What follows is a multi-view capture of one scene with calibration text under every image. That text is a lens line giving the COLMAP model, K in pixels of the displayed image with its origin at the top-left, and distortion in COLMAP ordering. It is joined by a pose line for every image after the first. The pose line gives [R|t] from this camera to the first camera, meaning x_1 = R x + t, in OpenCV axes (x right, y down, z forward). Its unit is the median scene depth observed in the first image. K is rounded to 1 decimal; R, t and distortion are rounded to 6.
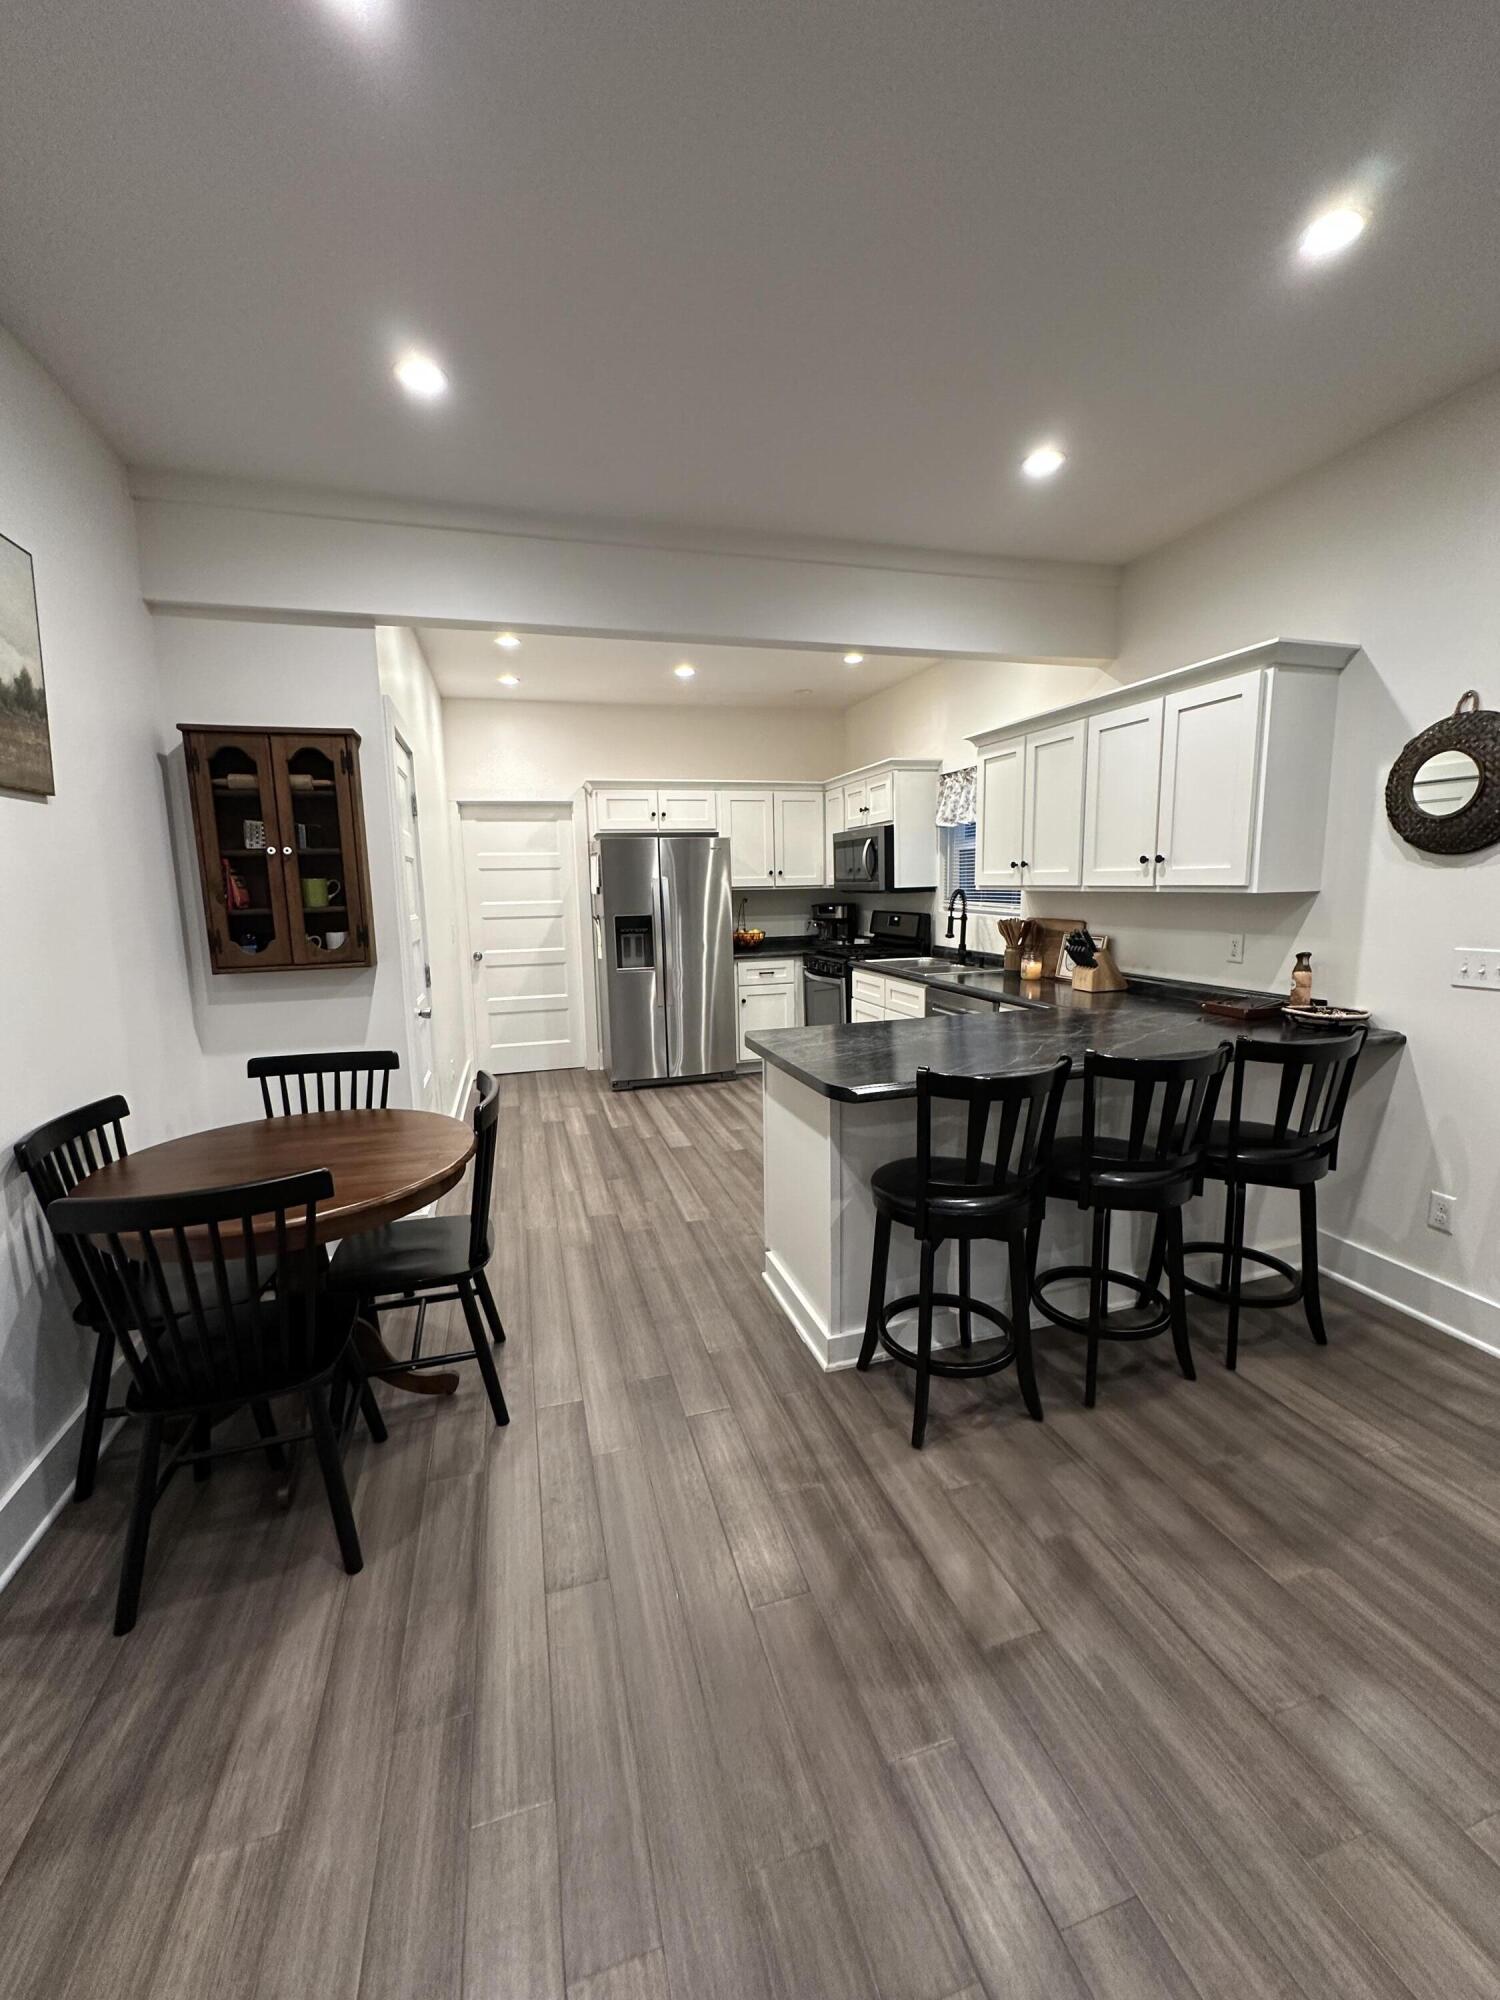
lens RADIAL K [[798.3, 0, 755.3], [0, 798.3, 997.9], [0, 0, 1]] dist [-0.001901, -0.000278]
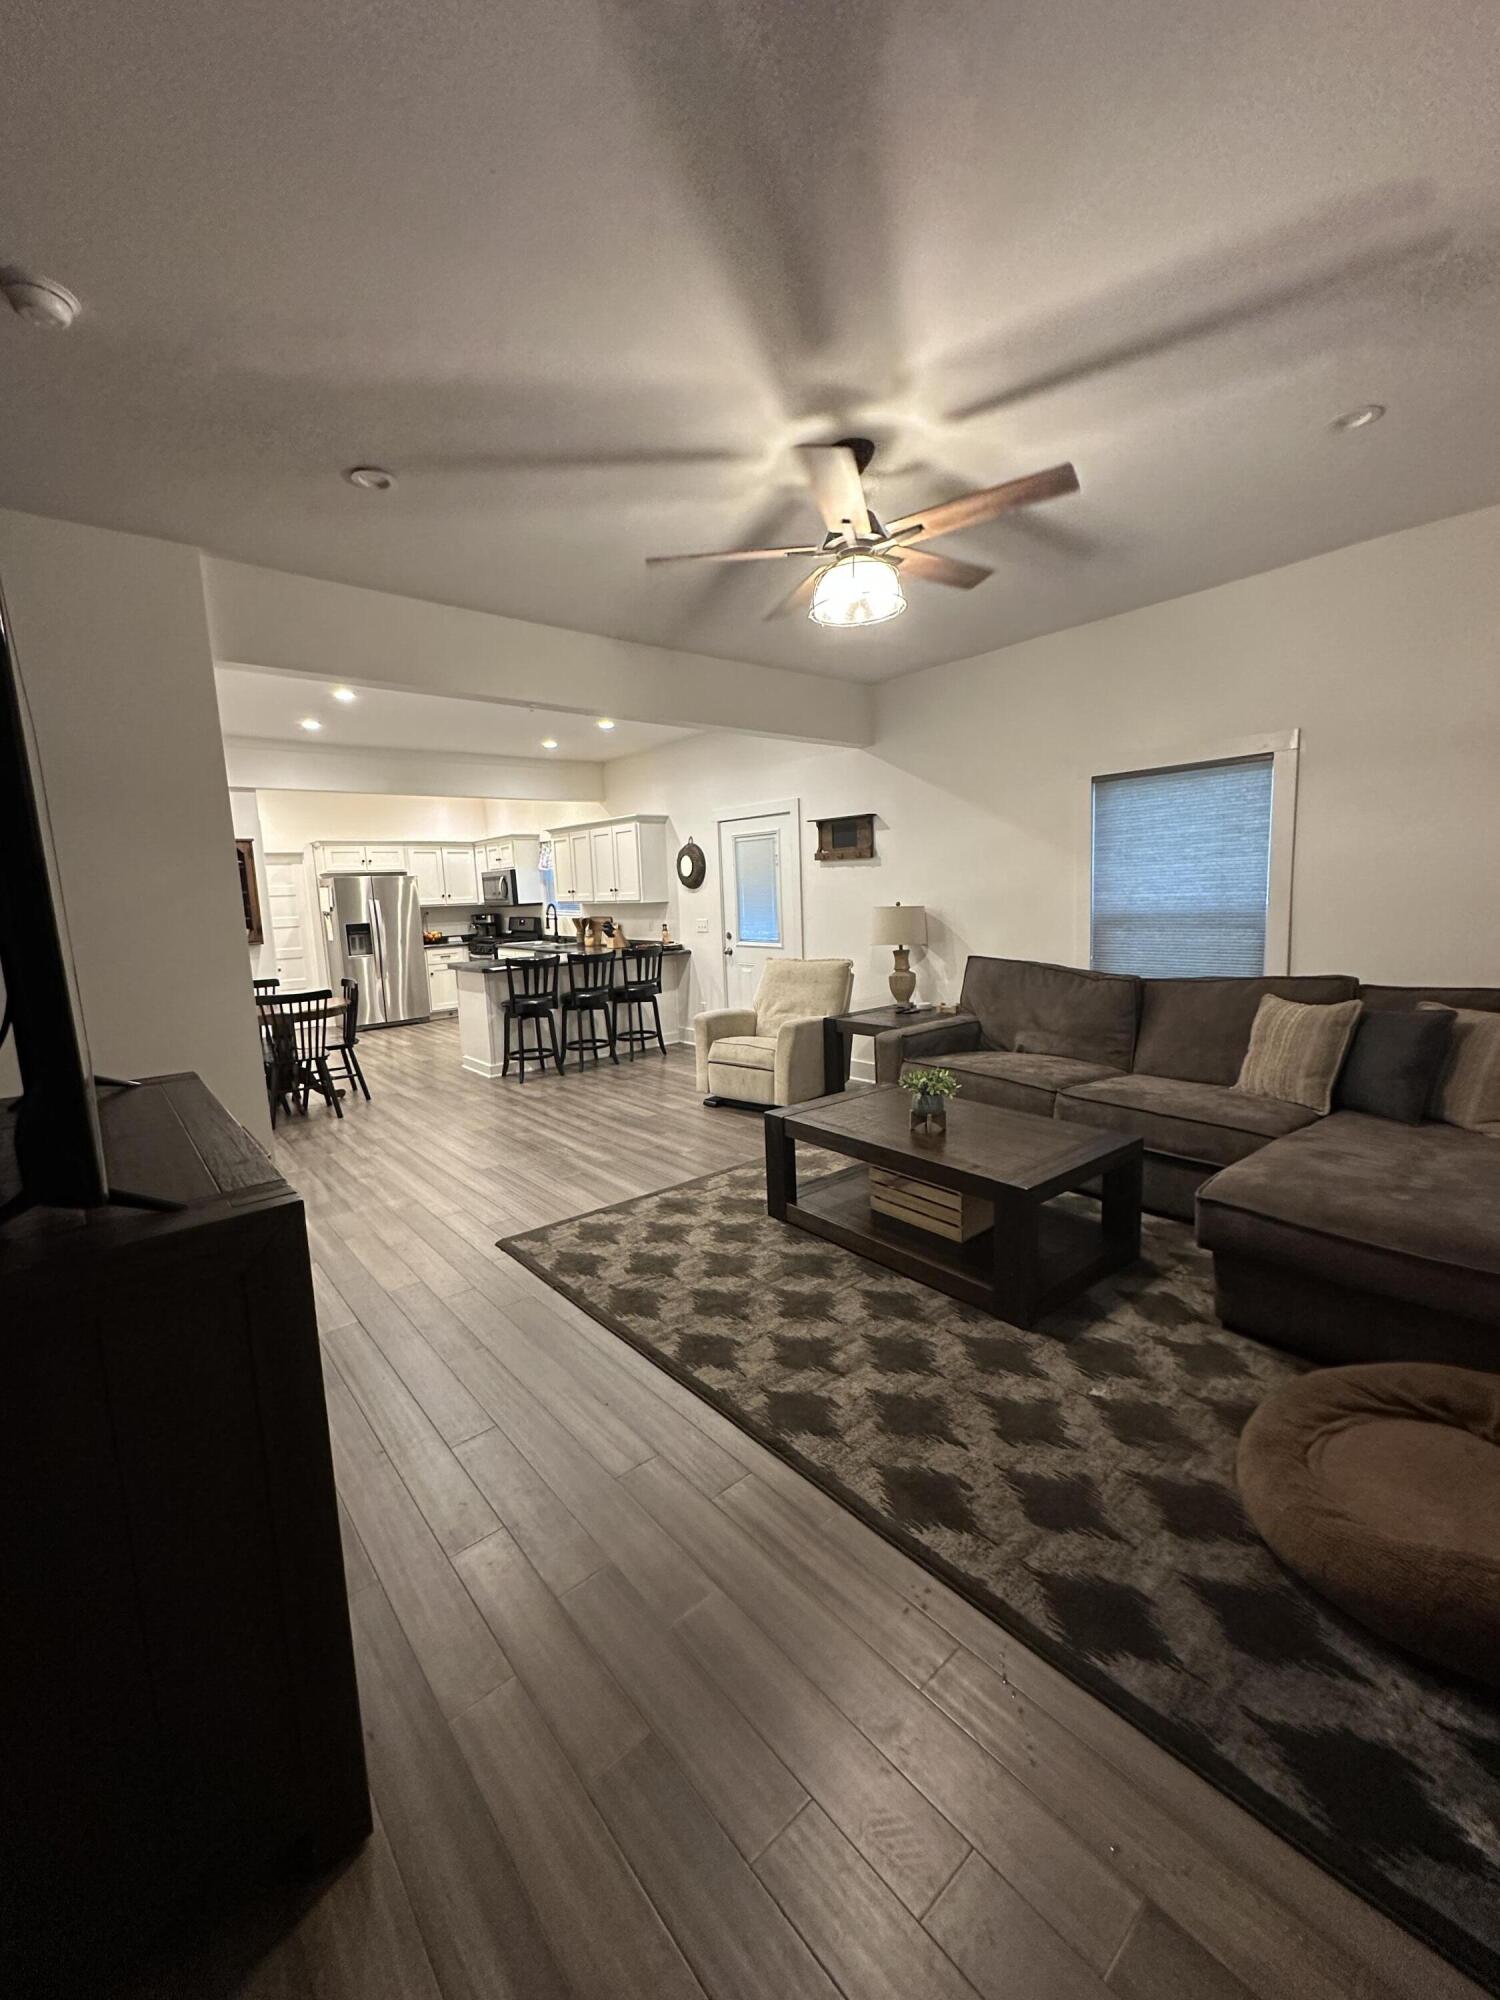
lens RADIAL K [[798.3, 0, 756.8], [0, 798.3, 993.6], [0, 0, 1]] dist [-0.001901, -0.000278]
pose [[0.914697, -0.066950, 0.398555, -0.095686], [0.076204, 0.997065, -0.007402, 0.171542], [-0.396890, 0.037143, 0.917114, -1.233099]]
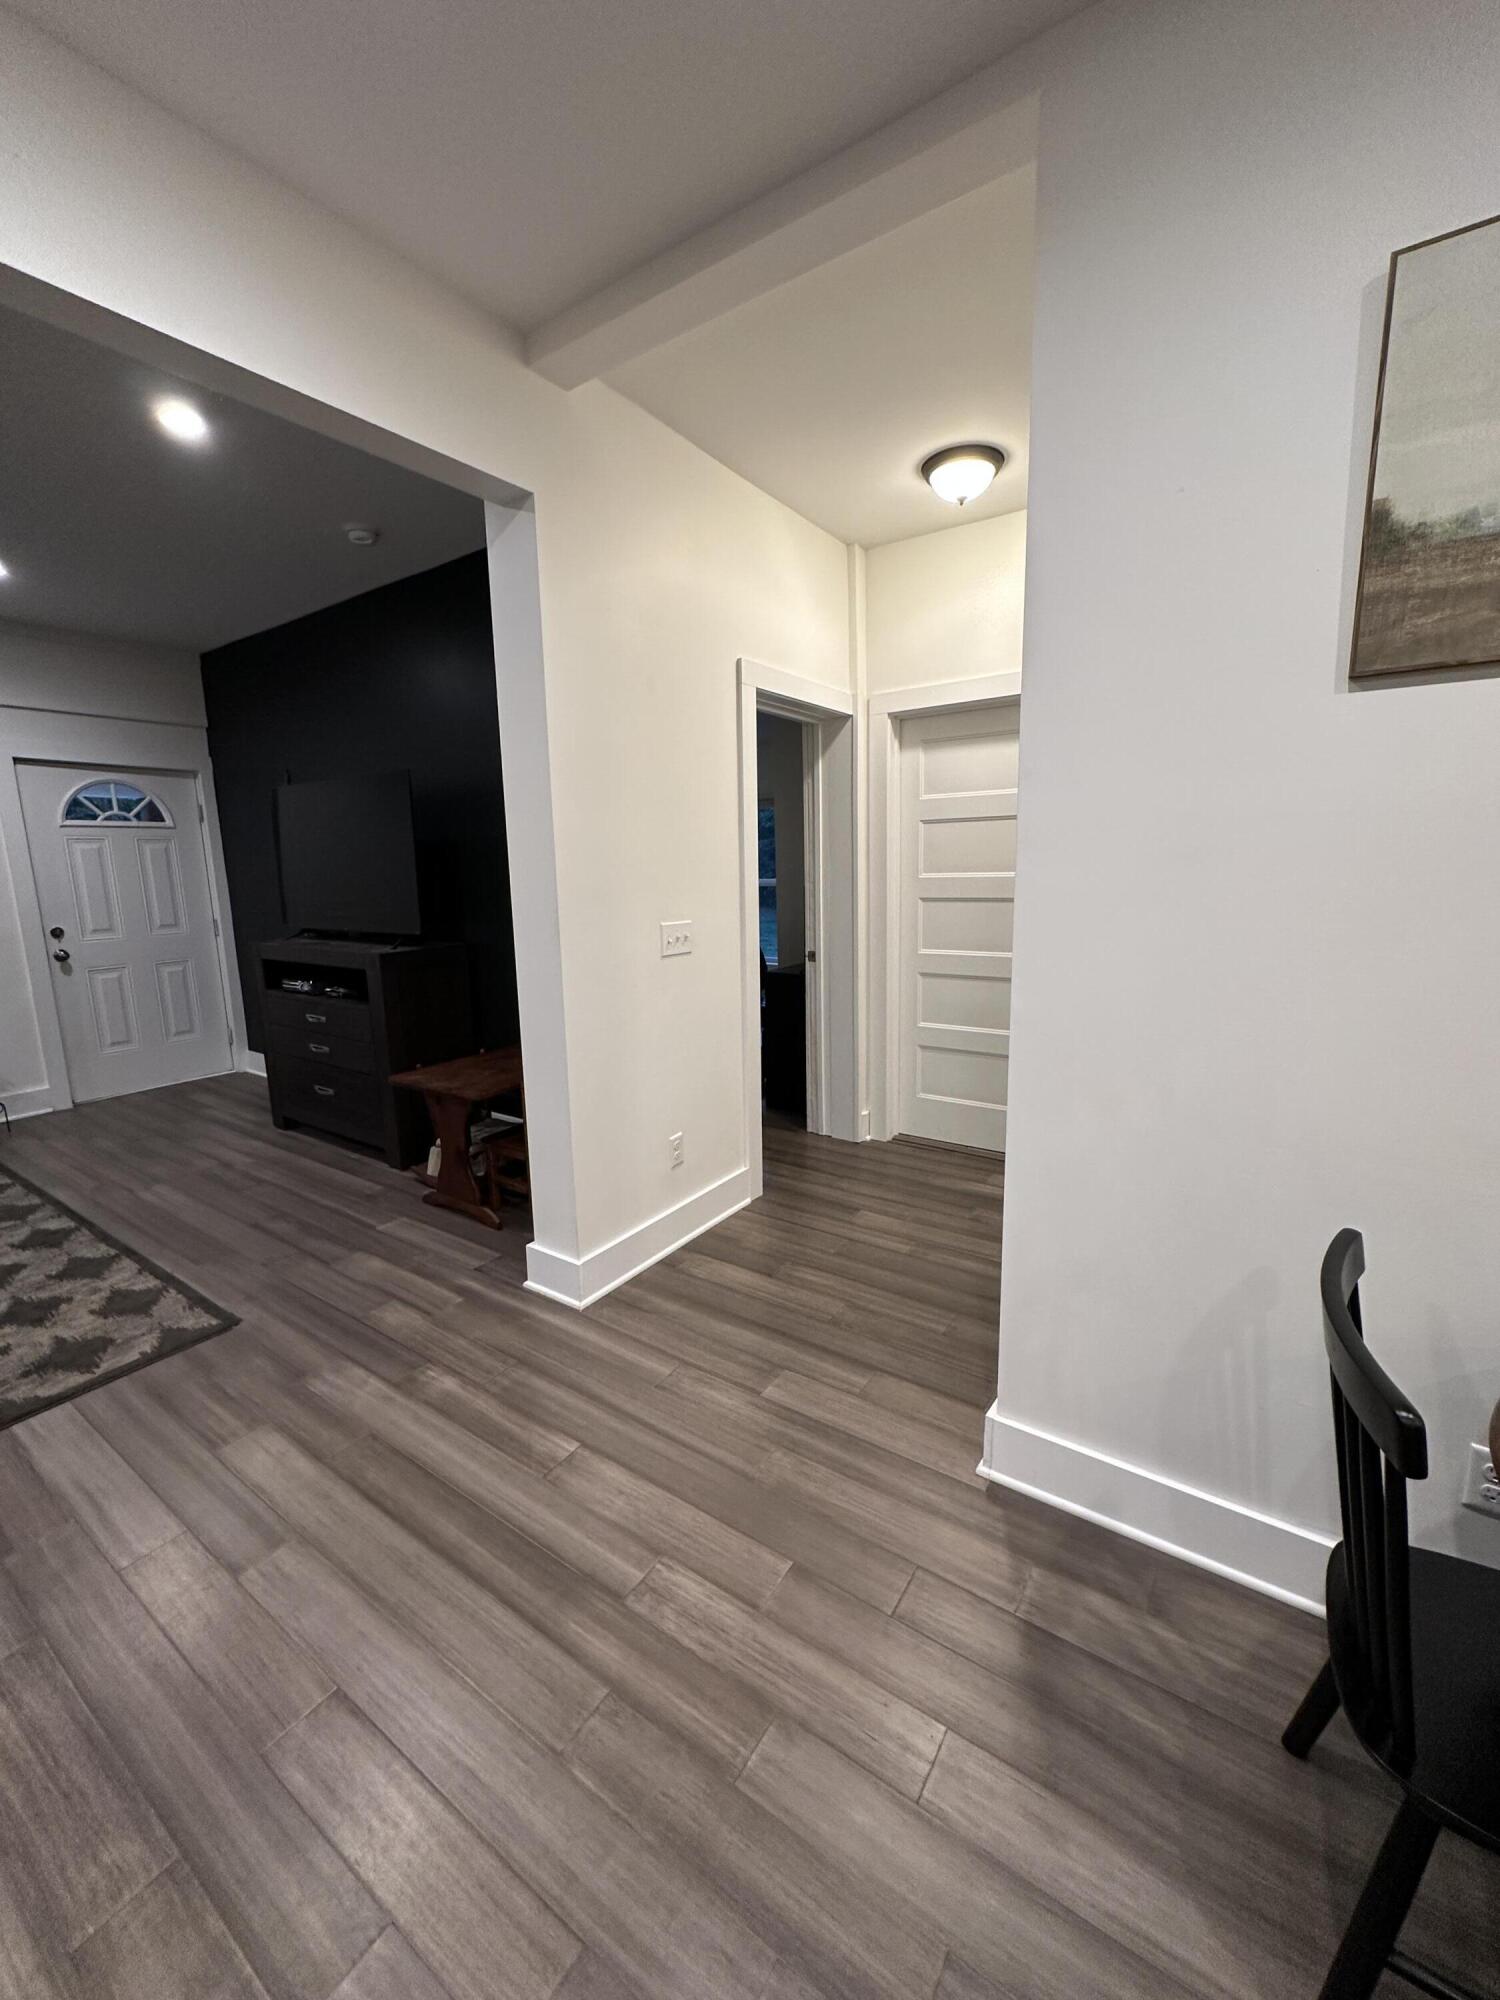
lens RADIAL K [[798.3, 0, 755.3], [0, 798.3, 1000.0], [0, 0, 1]] dist [-0.001901, -0.000278]
pose [[-0.776578, 0.143827, -0.613384, 0.013046], [-0.054890, 0.954446, 0.293293, -0.064243], [0.627625, 0.261433, -0.733307, 0.445627]]
